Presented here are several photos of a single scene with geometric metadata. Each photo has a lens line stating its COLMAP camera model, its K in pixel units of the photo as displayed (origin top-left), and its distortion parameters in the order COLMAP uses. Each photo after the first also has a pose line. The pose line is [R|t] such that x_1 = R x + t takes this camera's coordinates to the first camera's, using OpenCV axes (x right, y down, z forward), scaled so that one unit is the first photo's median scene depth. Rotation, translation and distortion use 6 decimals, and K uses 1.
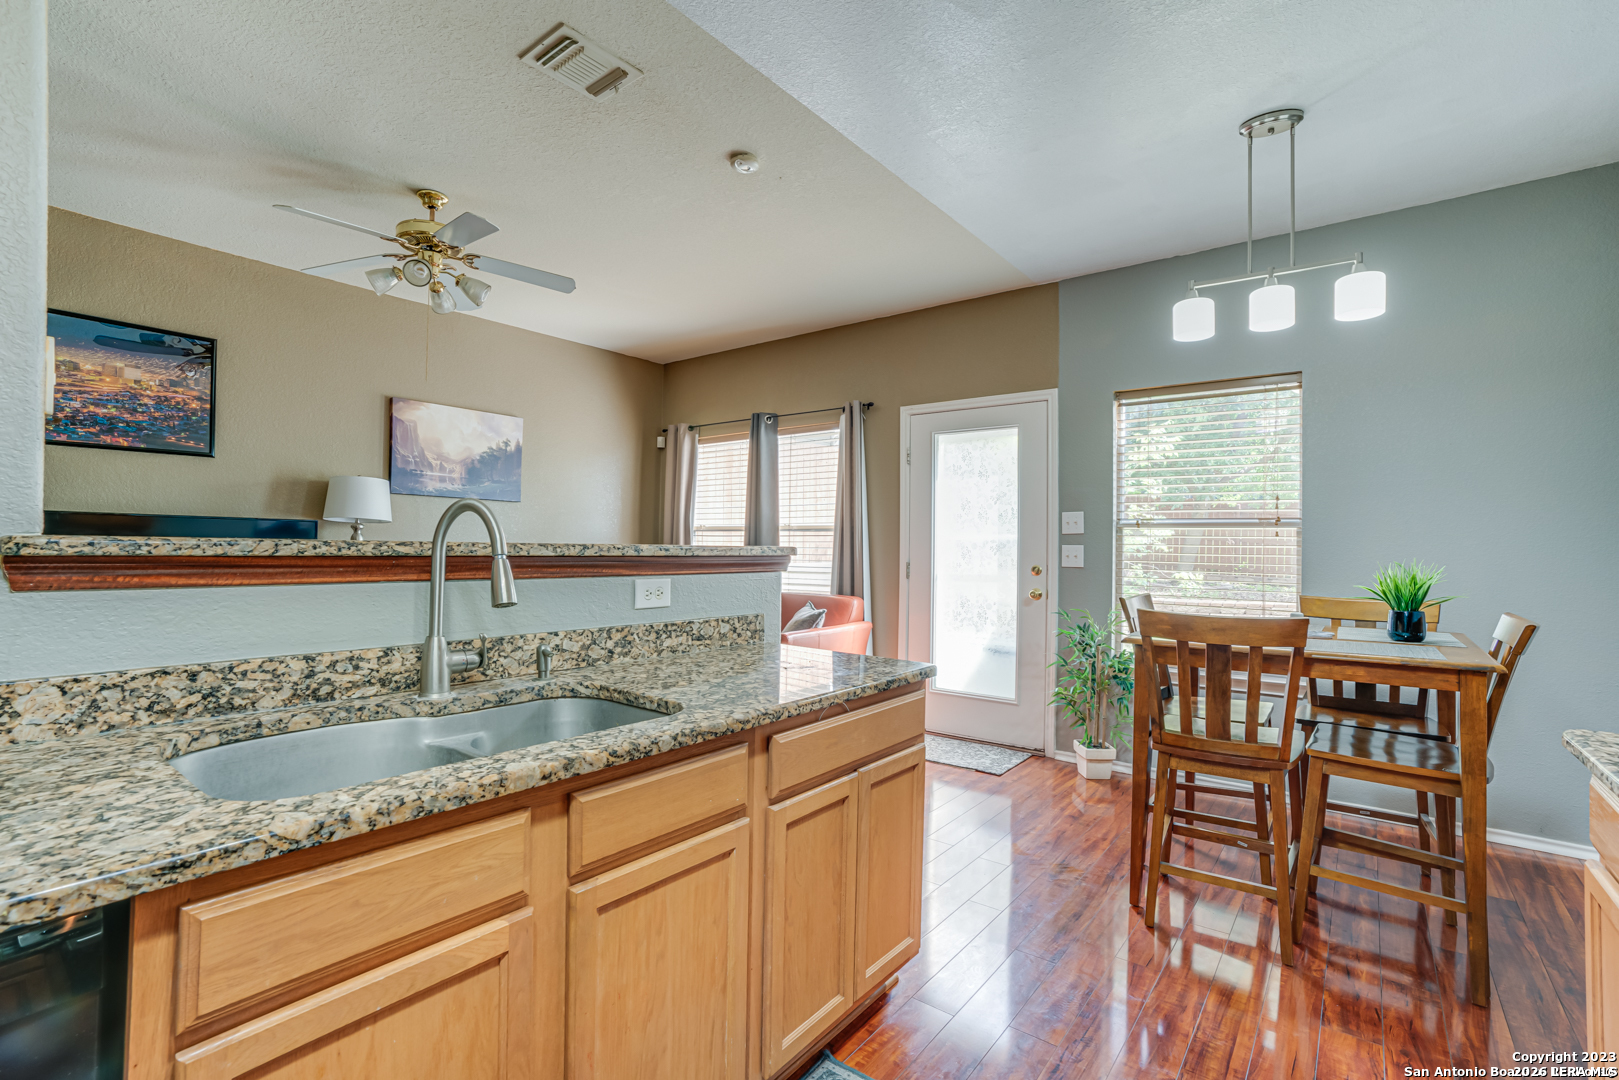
lens RADIAL K [[733.7, 0, 809.5], [0, 733.7, 540.0], [0, 0, 1]] dist [-0.056070, 0.027753]
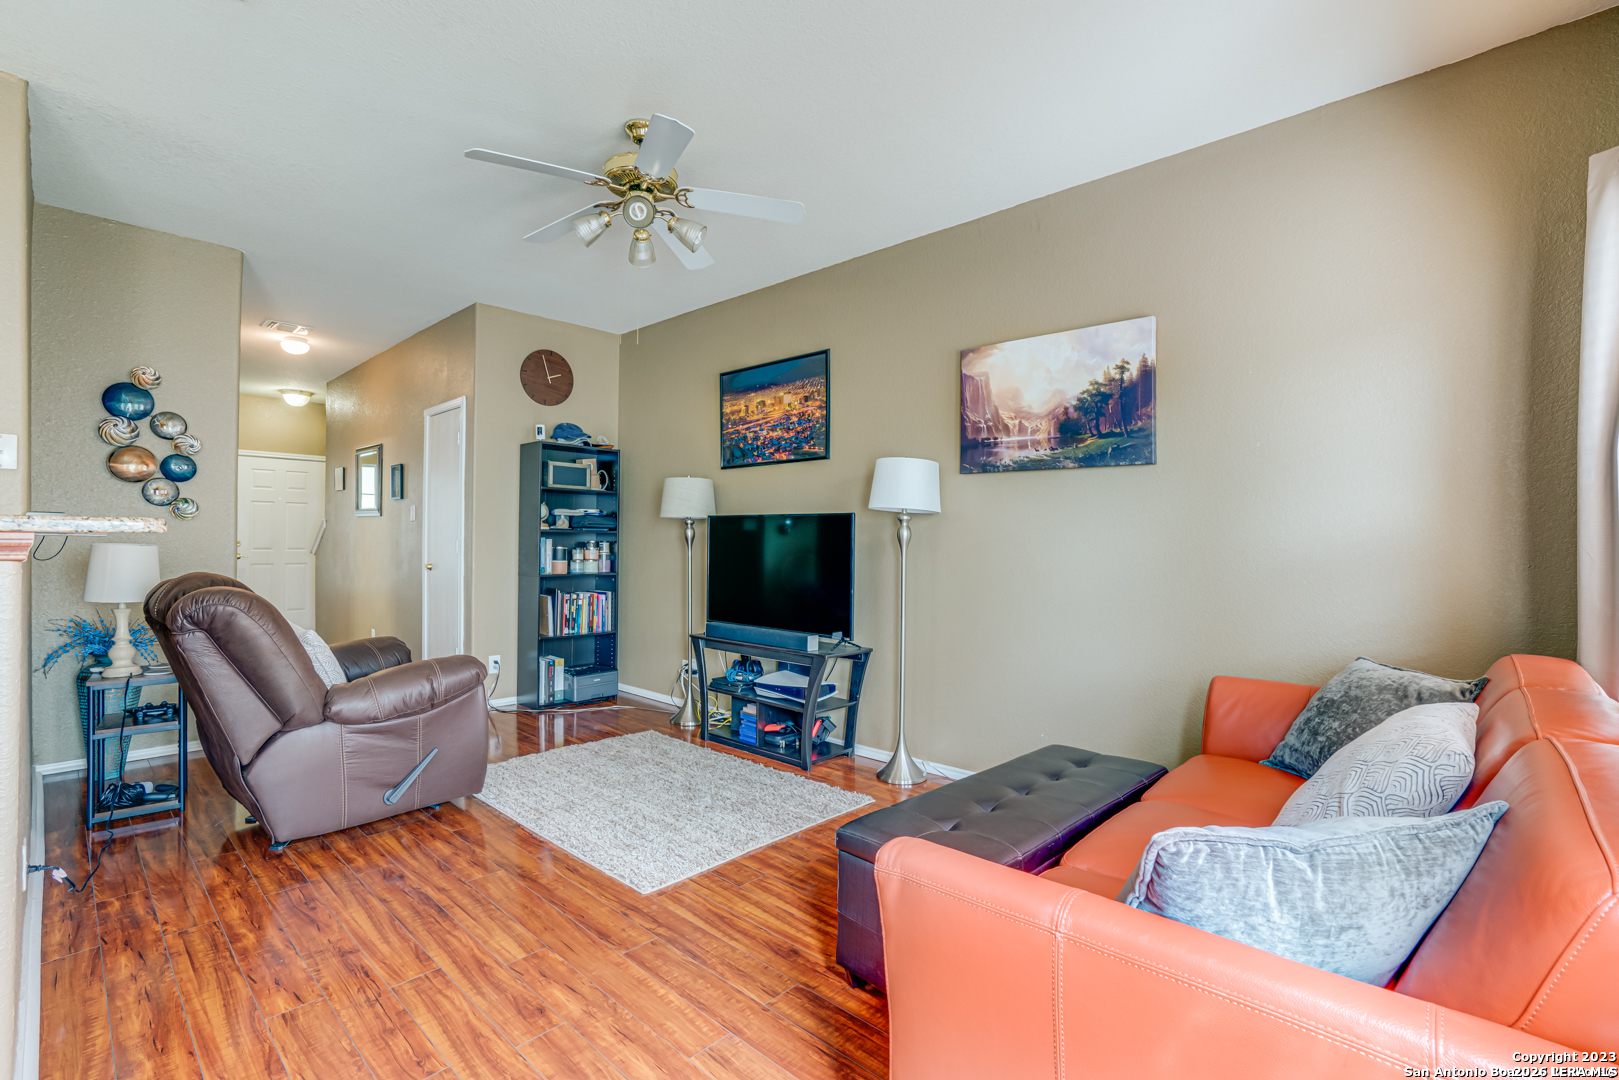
lens RADIAL K [[733.7, 0, 809.5], [0, 733.7, 540.0], [0, 0, 1]] dist [-0.056070, 0.027753]
pose [[-0.089960, -0.014869, -0.995834, 0.279301], [-0.000635, 0.999889, -0.014873, 0.024073], [0.995945, -0.000705, -0.089959, 1.146659]]
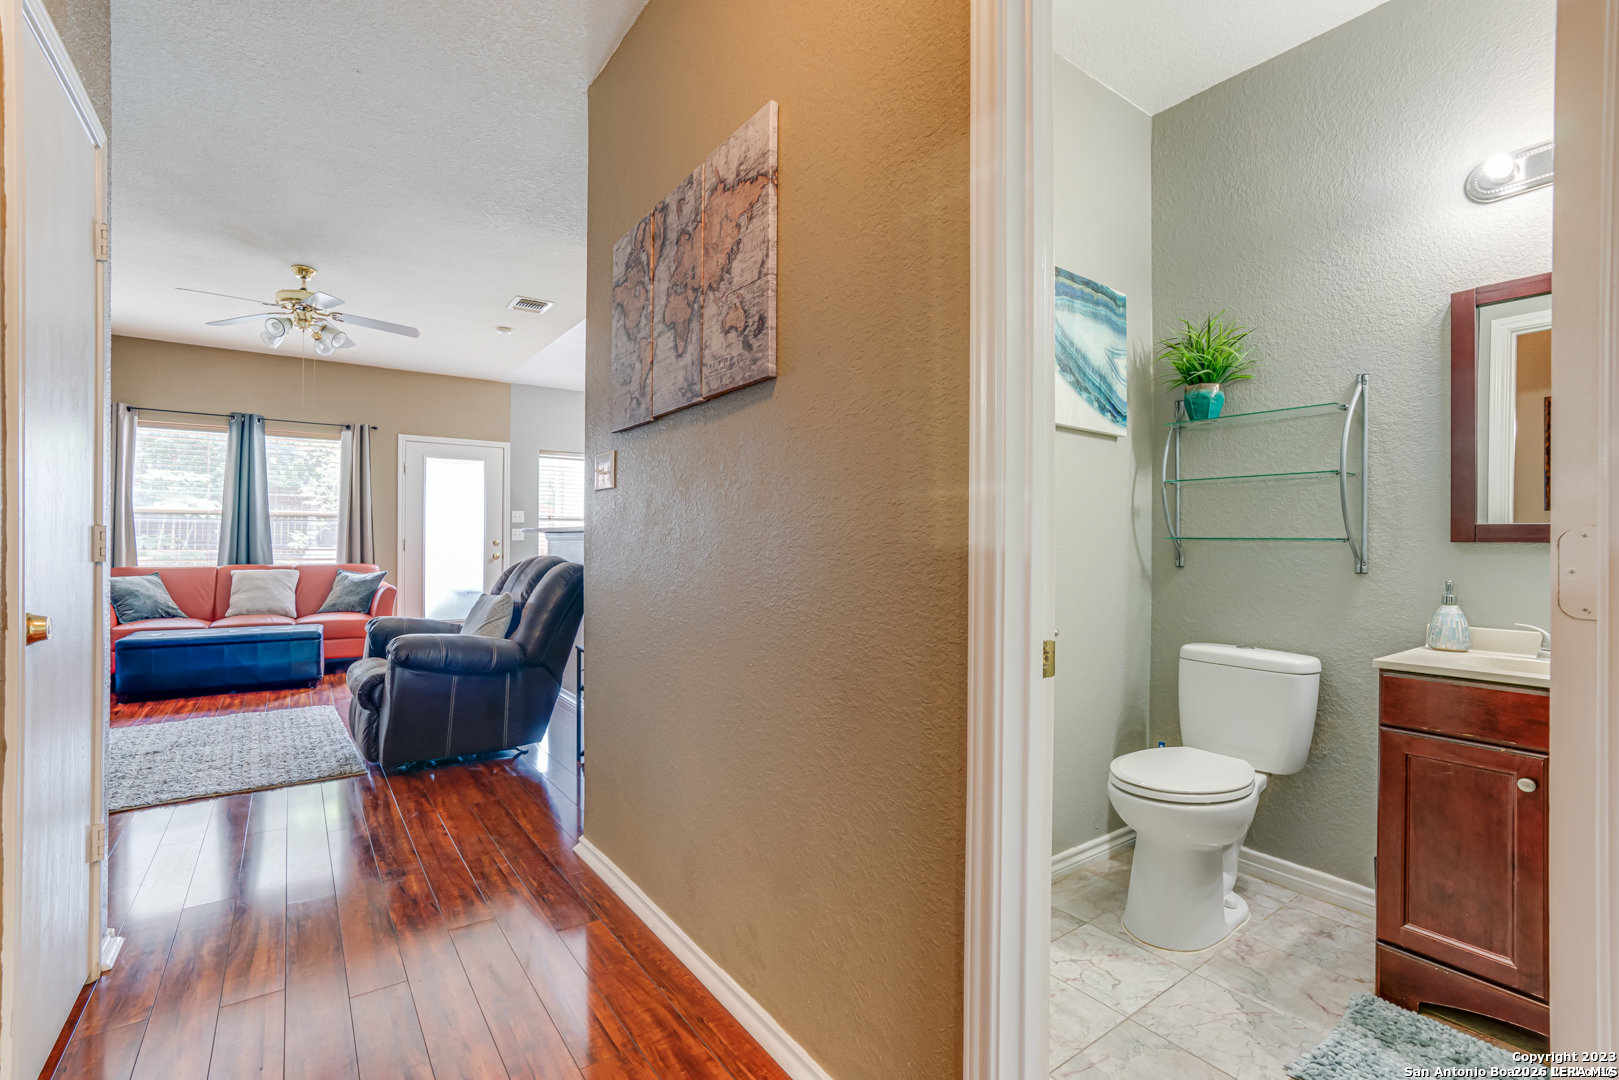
lens RADIAL K [[733.7, 0, 809.5], [0, 733.7, 540.0], [0, 0, 1]] dist [-0.056070, 0.027753]
pose [[0.283525, -0.009031, 0.958922, -1.398425], [-0.011959, 0.999845, 0.012952, 0.003274], [-0.958890, -0.015140, 0.283372, -0.278496]]
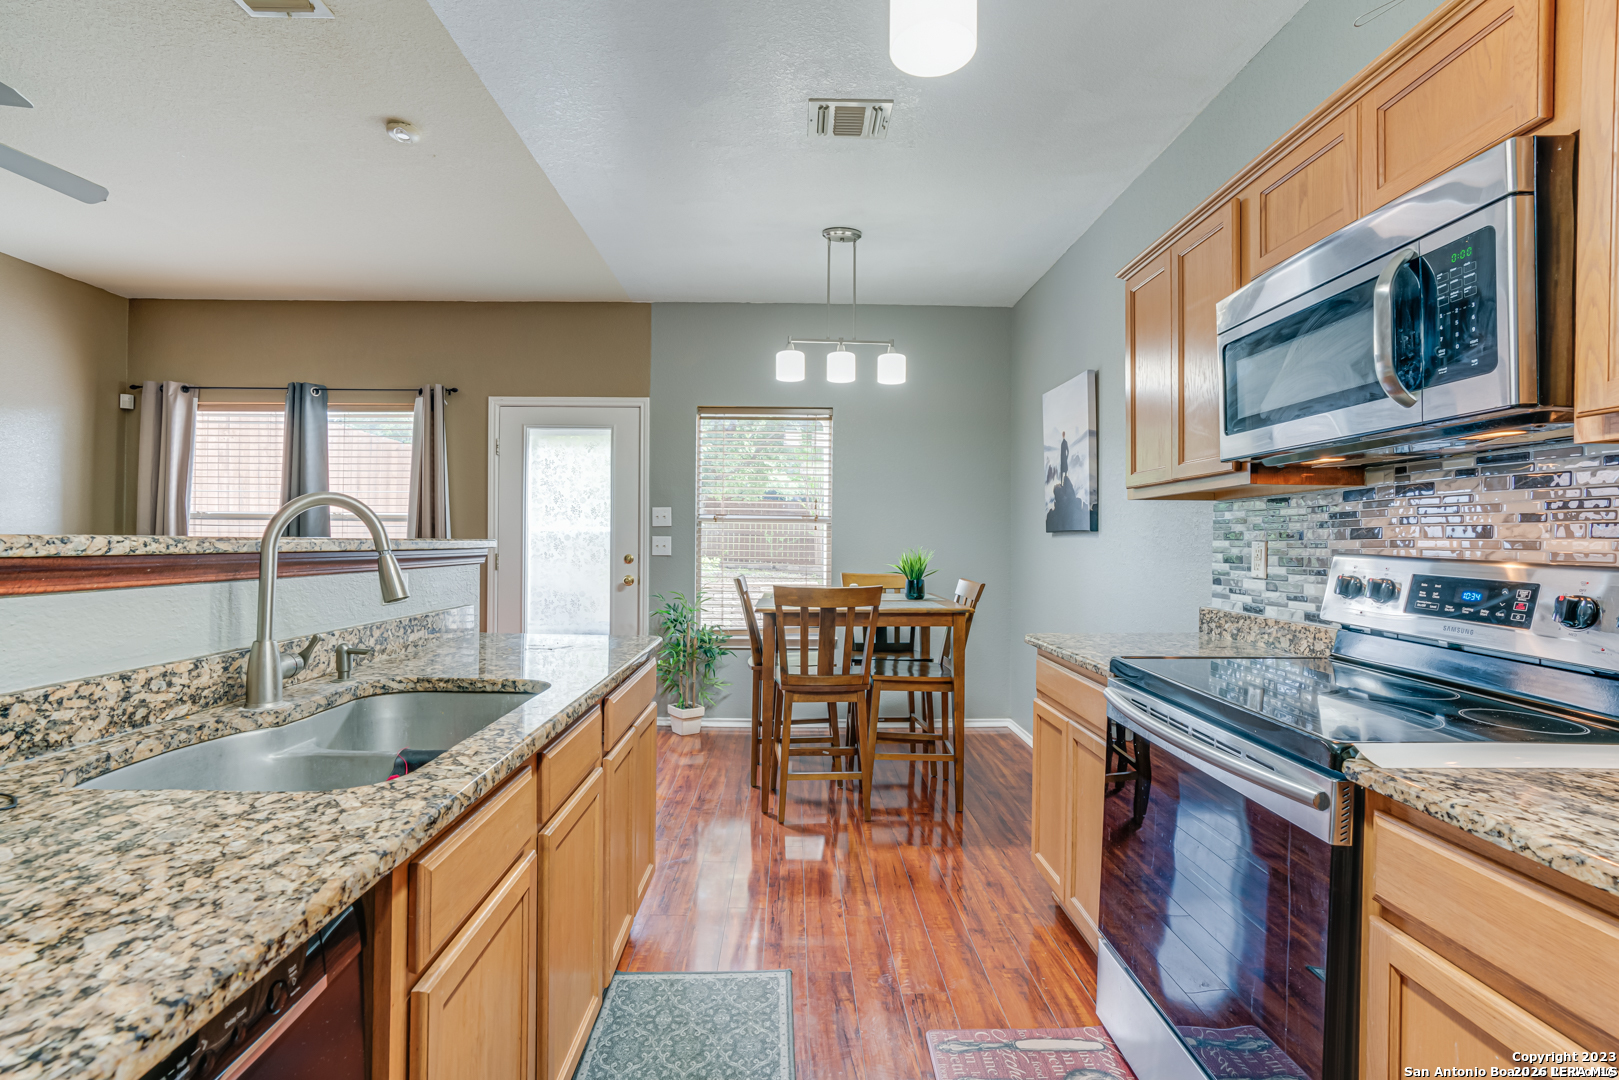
lens RADIAL K [[742.7, 0, 805.8], [0, 742.7, 538.8], [0, 0, 1]] dist [-0.049982, 0.028937]
pose [[0.778115, -0.003991, 0.628110, -0.225881], [-0.003680, 0.999934, 0.010912, -0.003311], [-0.628111, -0.010802, 0.778048, -0.057797]]
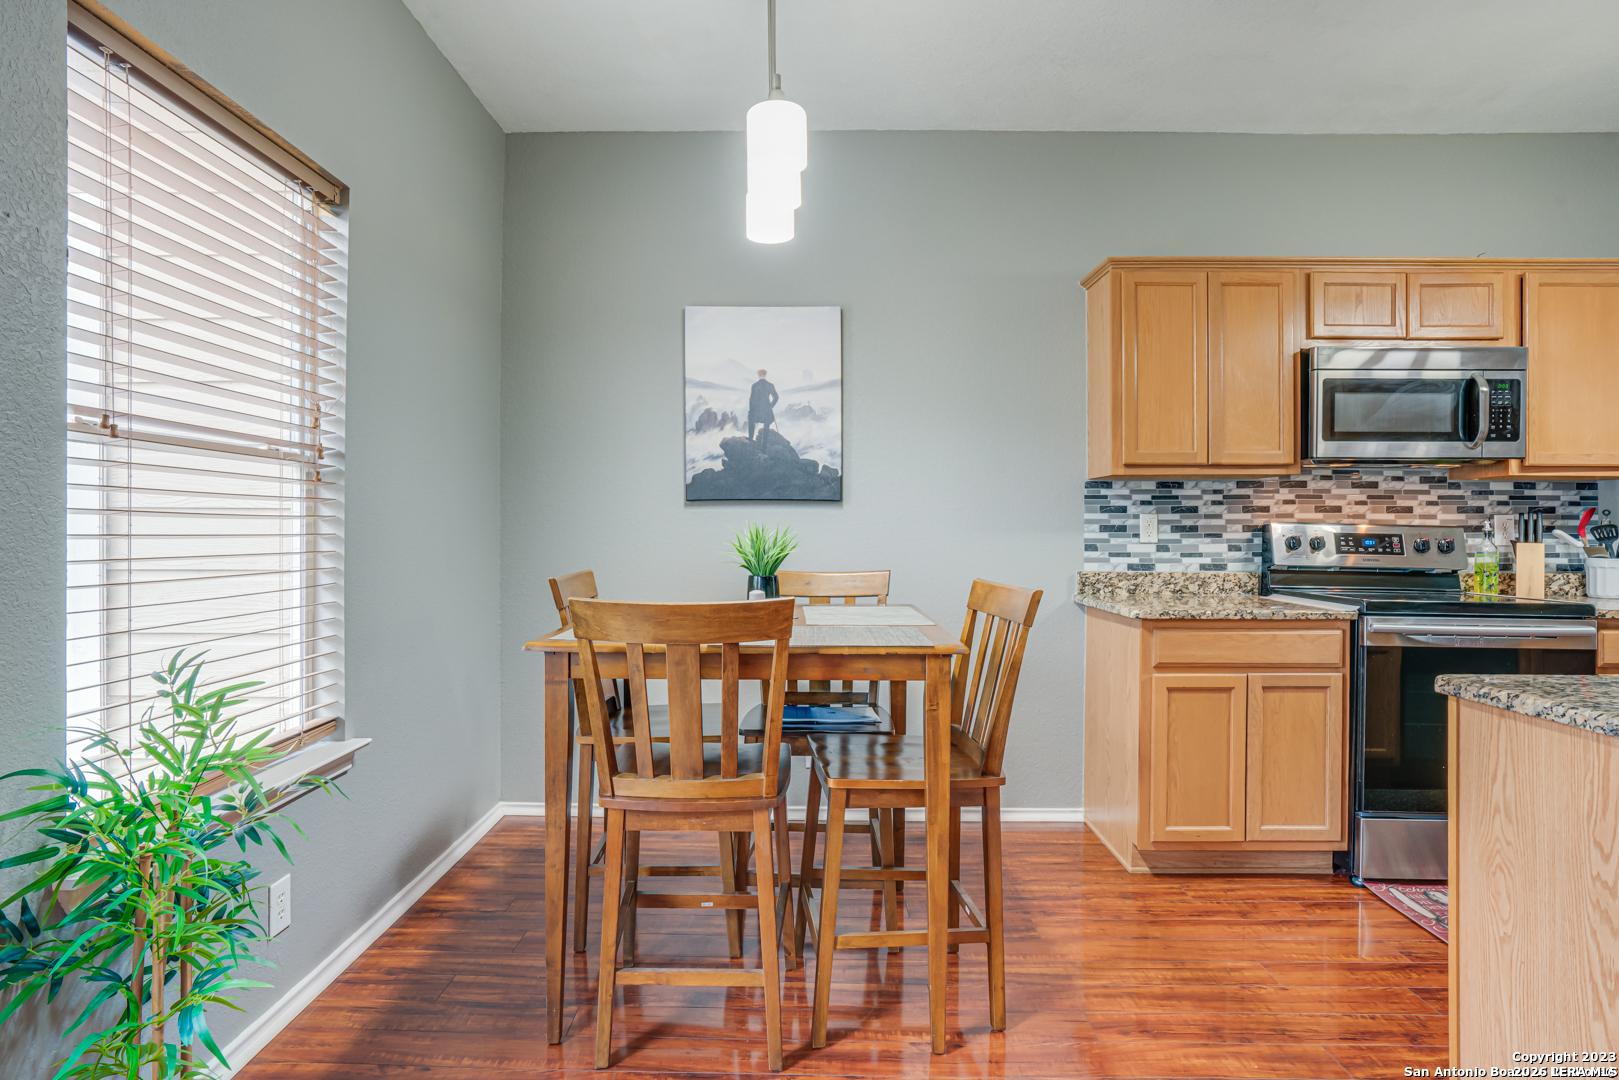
lens RADIAL K [[875.1, 0, 789.8], [0, 875.1, 525.9], [0, 0, 1]] dist [-0.046221, 0.027781]
pose [[-0.596892, -0.014036, 0.802199, -0.059331], [-0.015903, 0.999858, 0.005661, 0.018512], [-0.802164, -0.009379, -0.597030, 1.088504]]
